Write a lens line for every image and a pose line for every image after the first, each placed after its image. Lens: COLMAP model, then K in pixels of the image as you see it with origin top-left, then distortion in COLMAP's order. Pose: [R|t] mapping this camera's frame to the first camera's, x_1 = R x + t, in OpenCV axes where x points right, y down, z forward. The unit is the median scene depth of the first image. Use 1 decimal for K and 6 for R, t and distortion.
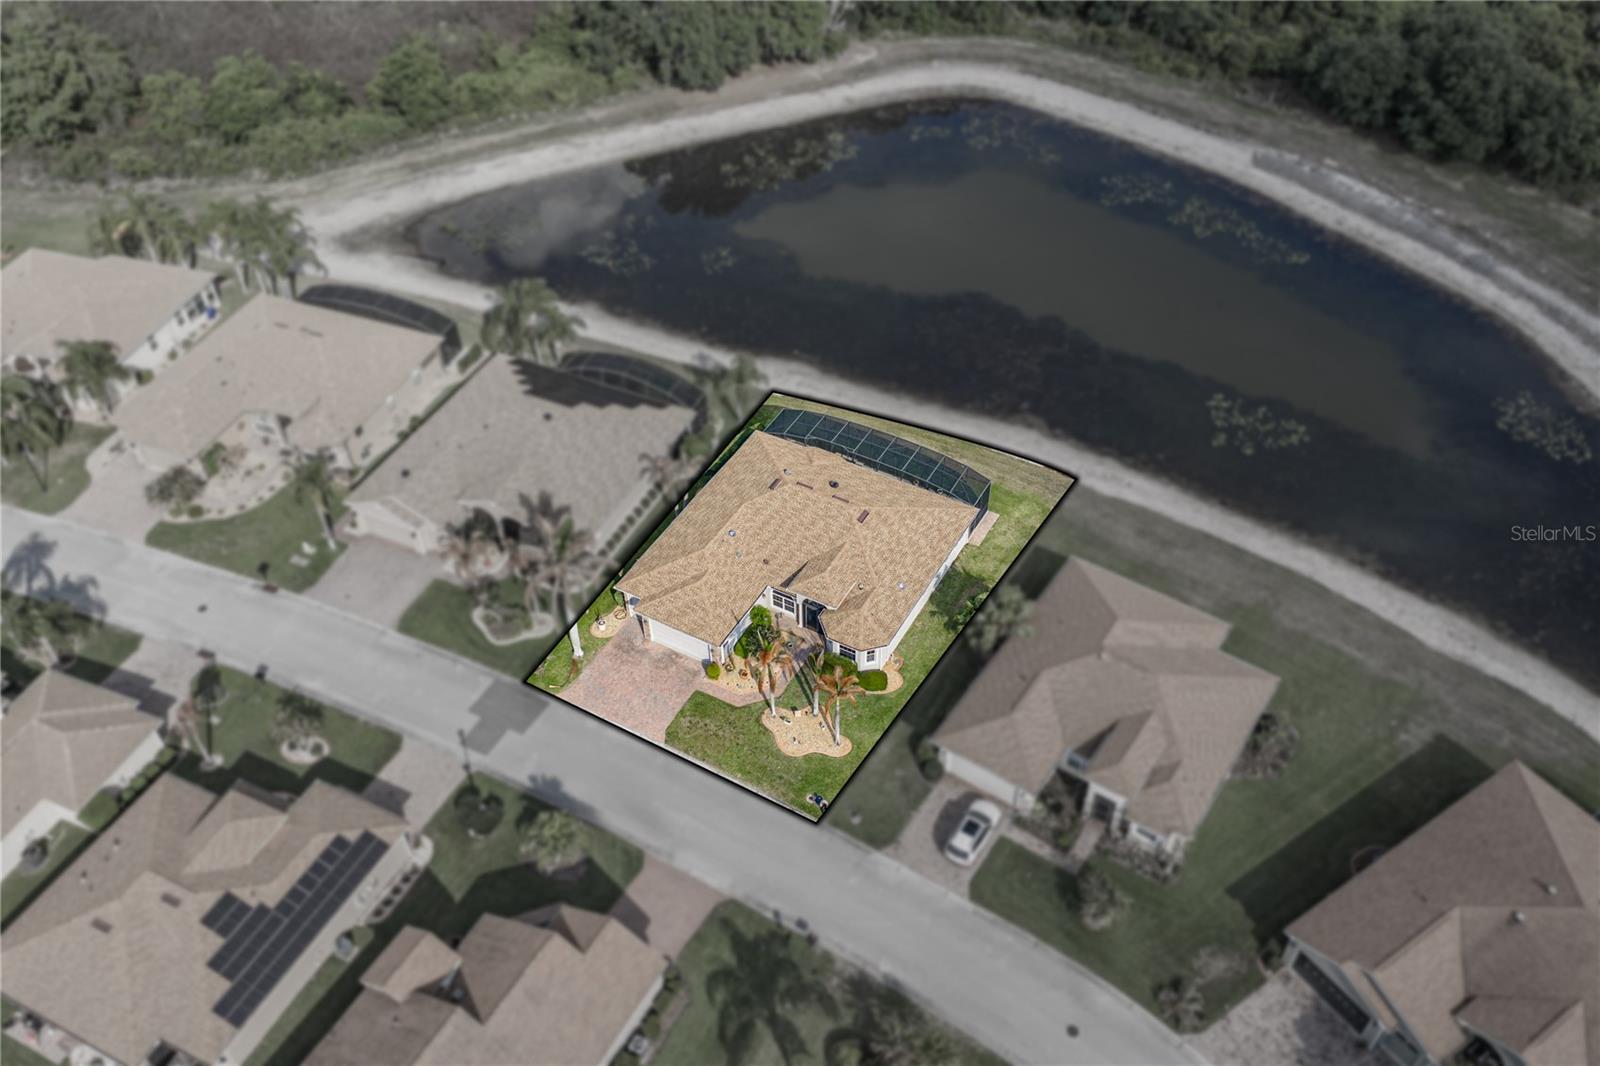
lens RADIAL K [[1321.3, 0, 797.9], [0, 1321.3, 534.3], [0, 0, 1]] dist [0.034633, -0.015383]
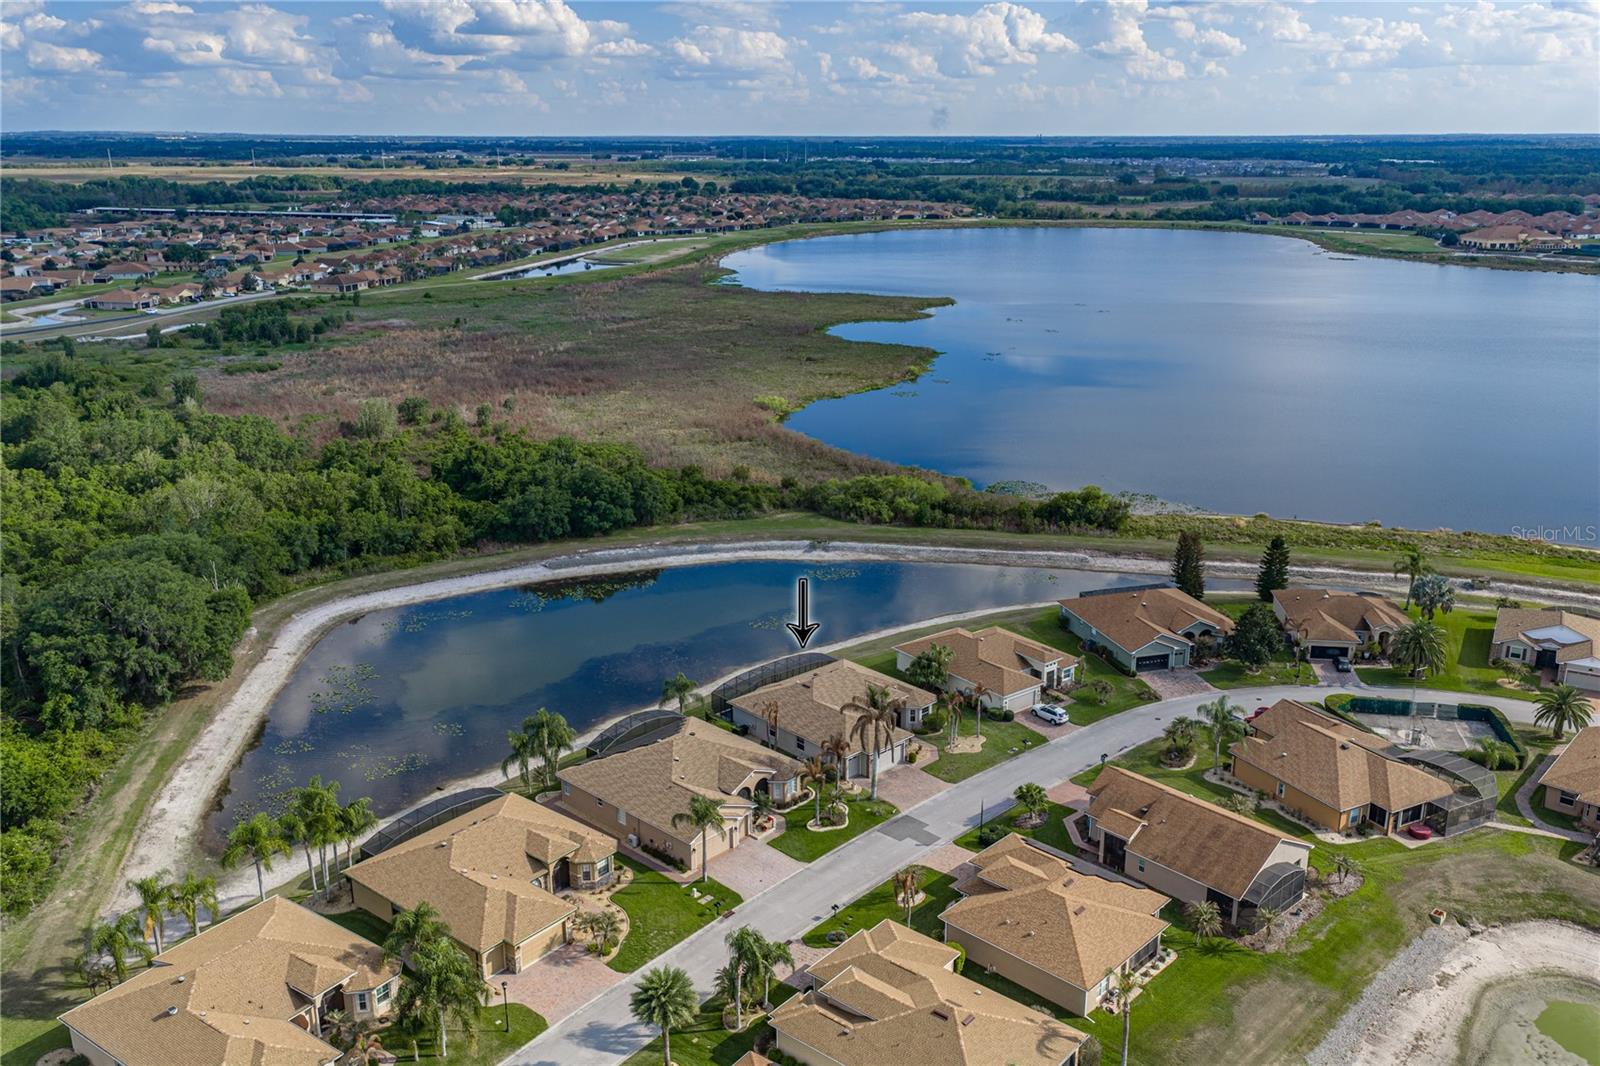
lens RADIAL K [[1321.3, 0, 797.9], [0, 1321.3, 534.3], [0, 0, 1]] dist [0.034633, -0.015383]
pose [[0.299170, -0.262156, 0.917481, -1.390589], [0.662526, 0.749036, -0.002010, -0.173899], [-0.686699, 0.608457, 0.397774, 0.266453]]
